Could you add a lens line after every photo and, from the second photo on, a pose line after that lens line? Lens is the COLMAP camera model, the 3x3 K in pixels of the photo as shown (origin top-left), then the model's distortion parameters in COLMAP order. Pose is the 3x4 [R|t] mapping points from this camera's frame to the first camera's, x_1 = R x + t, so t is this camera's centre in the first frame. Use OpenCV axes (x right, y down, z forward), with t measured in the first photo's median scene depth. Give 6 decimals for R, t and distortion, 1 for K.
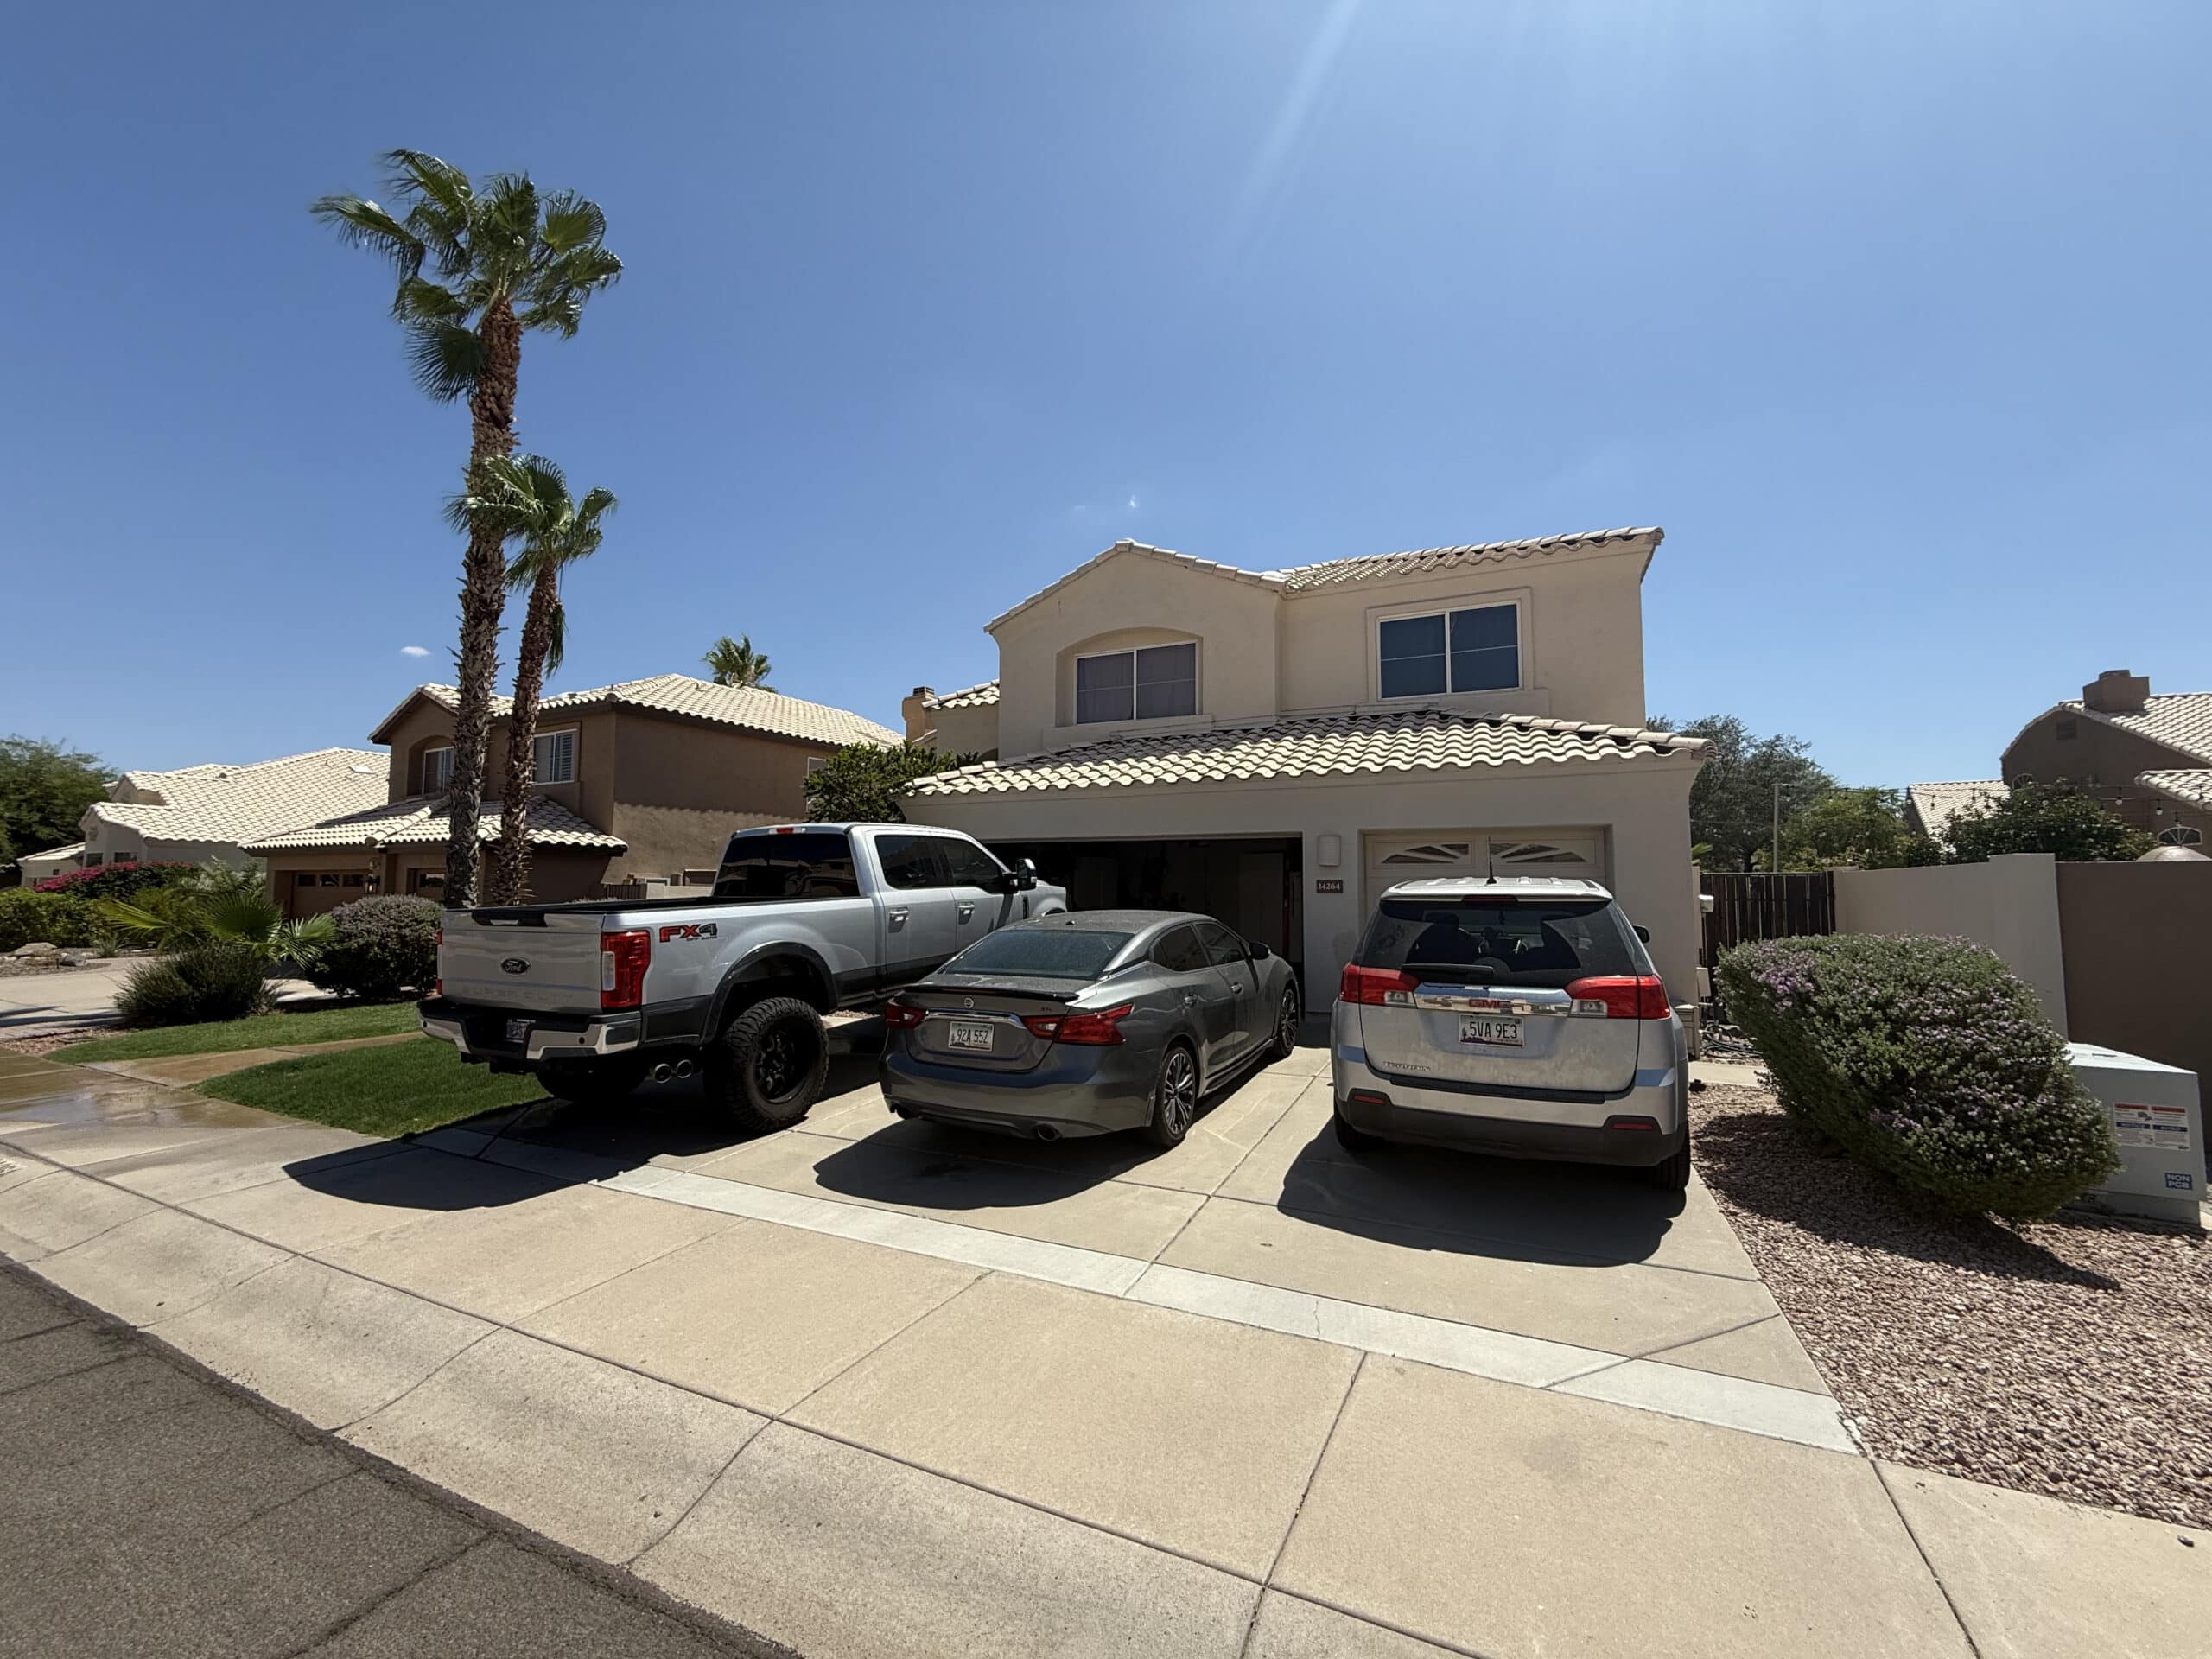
lens RADIAL K [[876.8, 0, 1103.3], [0, 876.8, 825.7], [0, 0, 1]] dist [-0.002987, 0.000292]
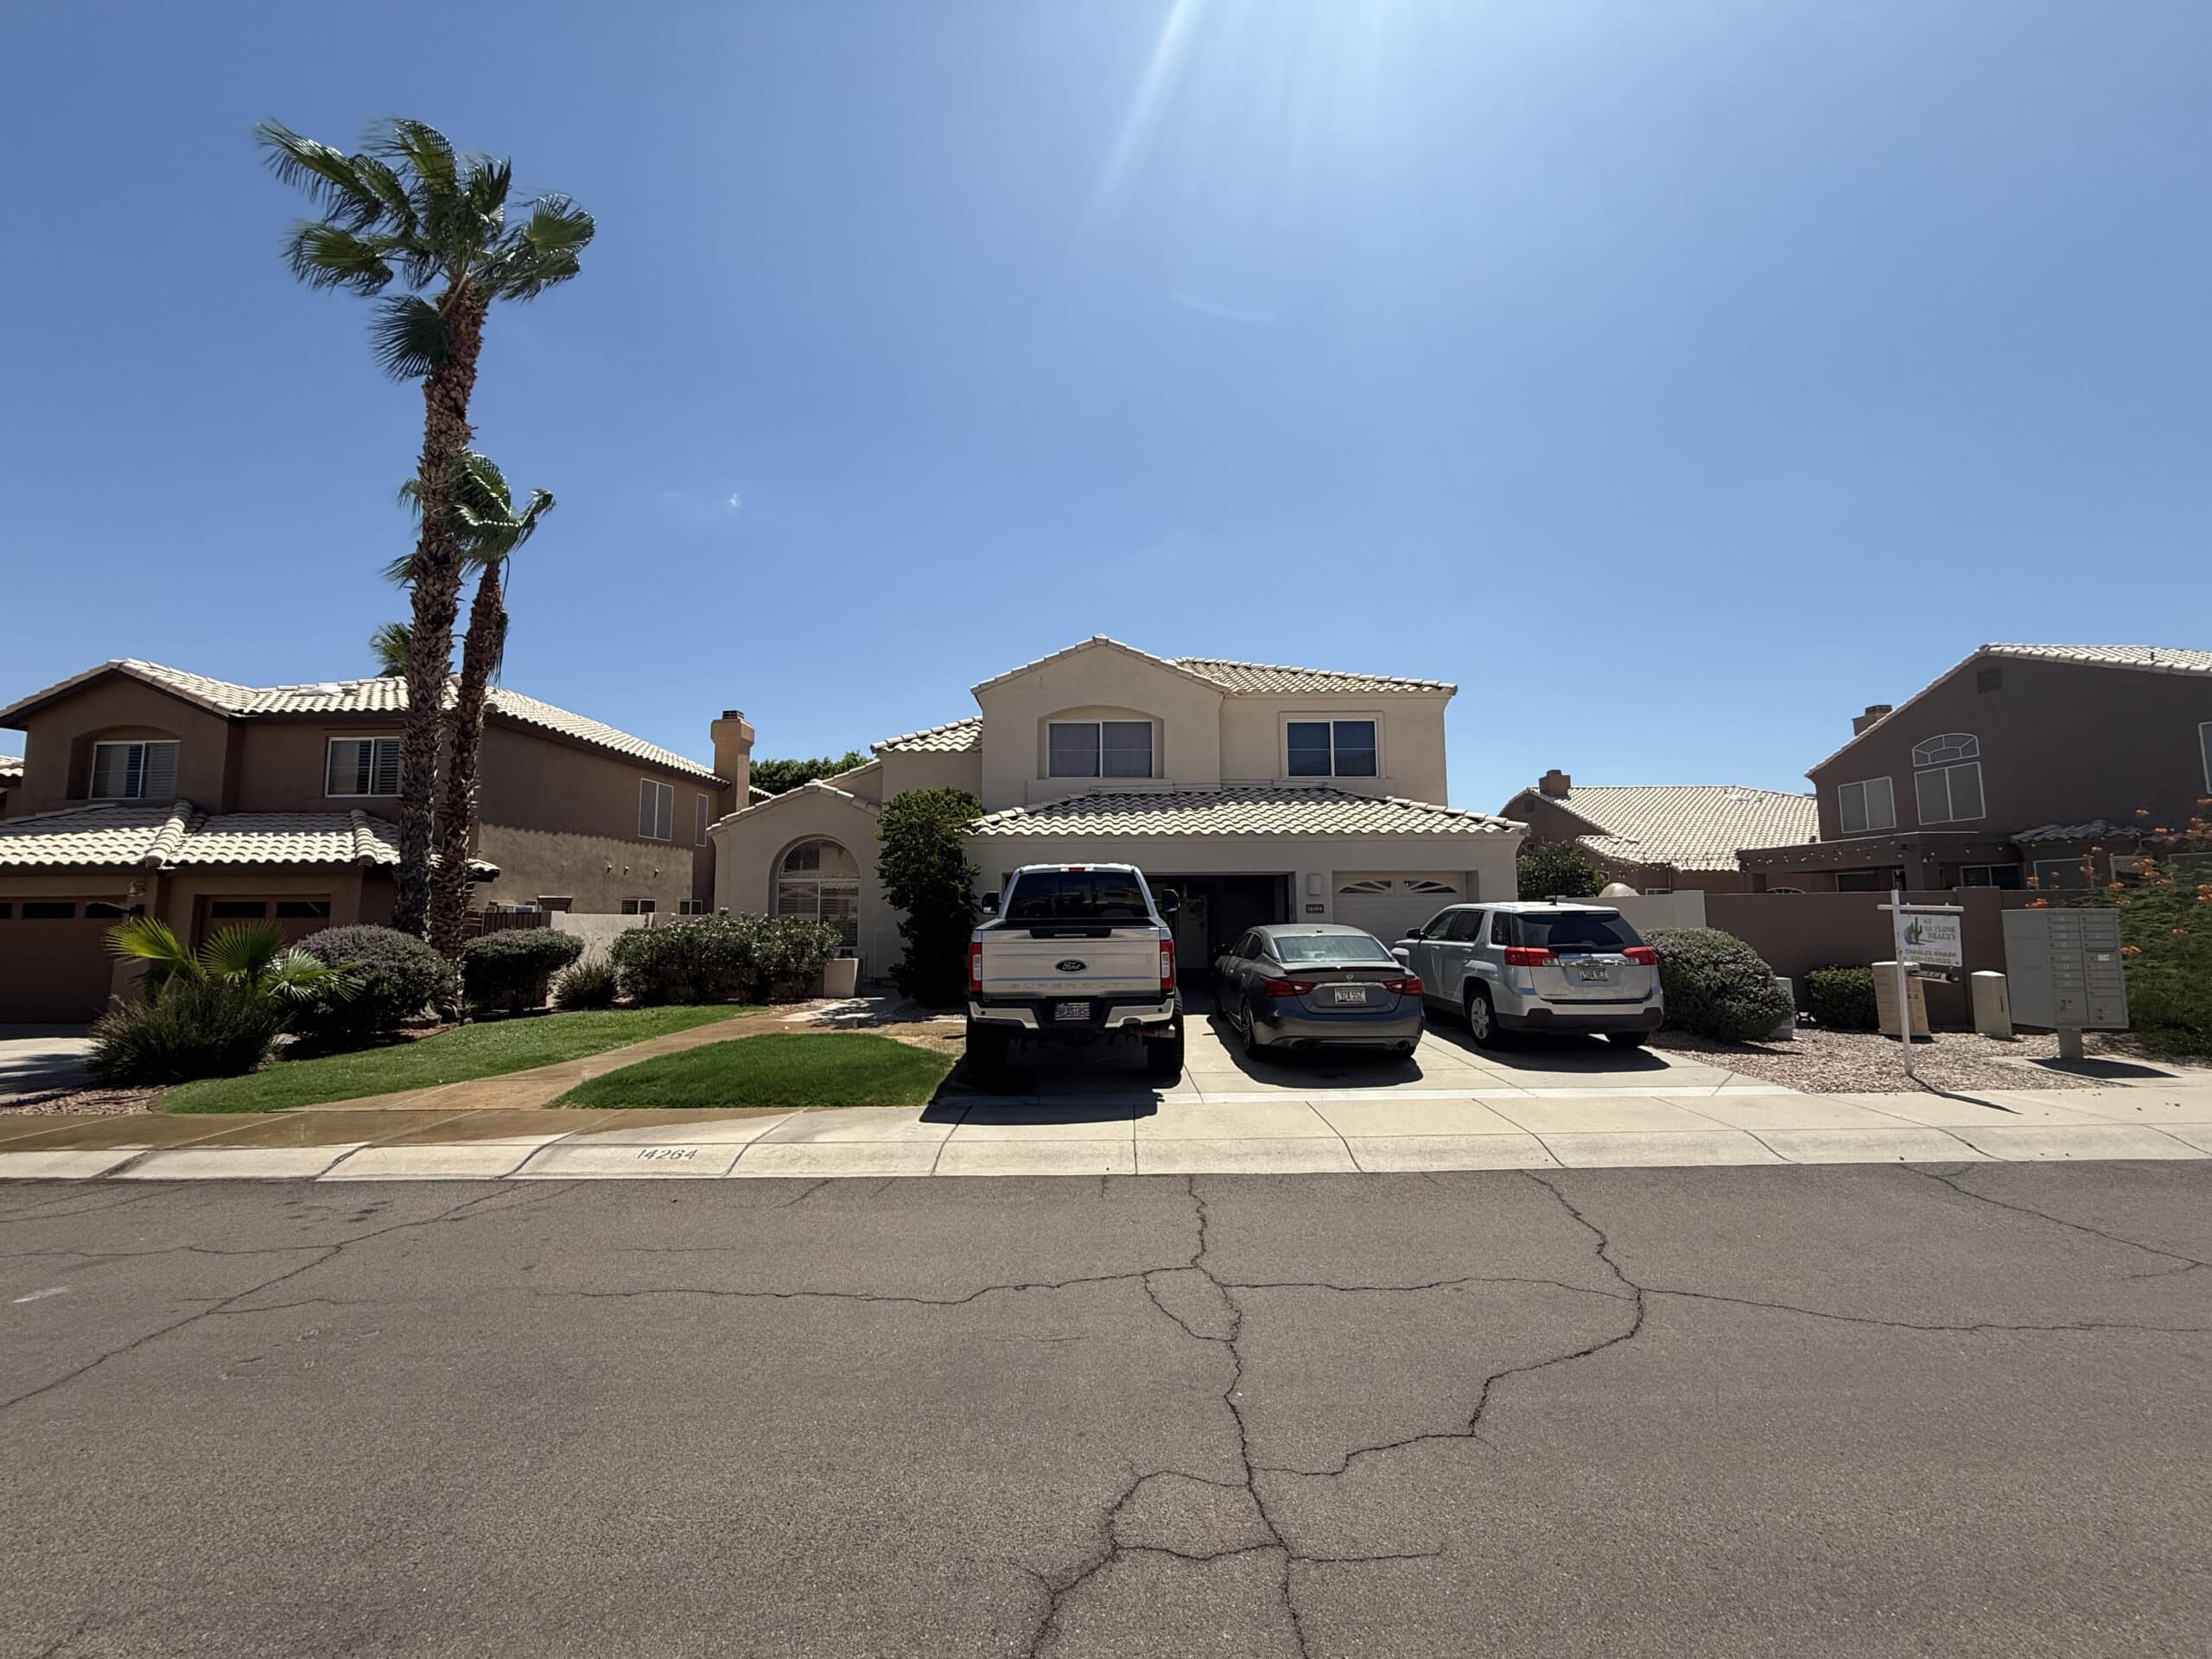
lens RADIAL K [[876.8, 0, 1103.3], [0, 876.8, 823.8], [0, 0, 1]] dist [-0.002987, 0.000292]
pose [[0.900520, 0.036208, 0.433305, -0.538125], [-0.022584, 0.999077, -0.036551, -0.009316], [-0.434229, 0.023129, 0.900506, -0.139665]]
